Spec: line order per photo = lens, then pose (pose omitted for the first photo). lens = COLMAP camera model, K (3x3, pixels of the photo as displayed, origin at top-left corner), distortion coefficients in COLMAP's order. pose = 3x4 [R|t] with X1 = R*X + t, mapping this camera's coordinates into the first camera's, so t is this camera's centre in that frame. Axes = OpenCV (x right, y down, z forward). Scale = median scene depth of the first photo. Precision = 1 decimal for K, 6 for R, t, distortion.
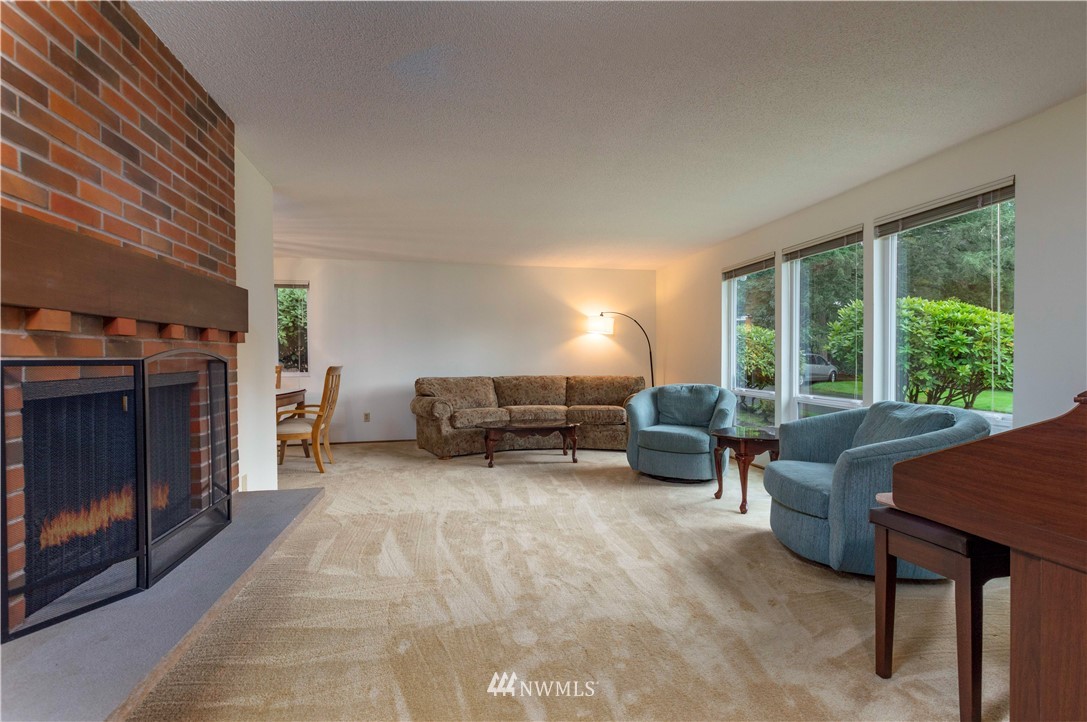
lens RADIAL K [[487.3, 0, 546.4], [0, 487.3, 365.2], [0, 0, 1]] dist [-0.003437, 0.000547]
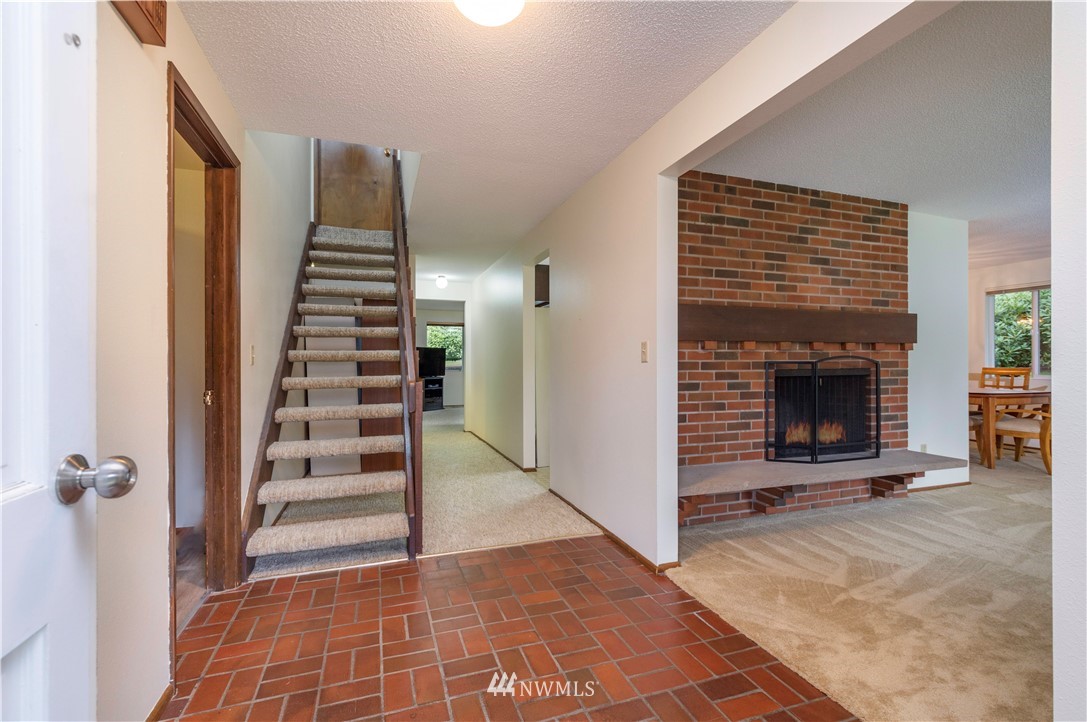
lens RADIAL K [[487.3, 0, 546.7], [0, 487.3, 361.1], [0, 0, 1]] dist [-0.003437, 0.000547]
pose [[0.135190, 0.002005, -0.990818, 0.822364], [-0.017030, 0.999855, -0.000301, 0.007336], [0.990673, 0.016915, 0.135205, -0.354394]]
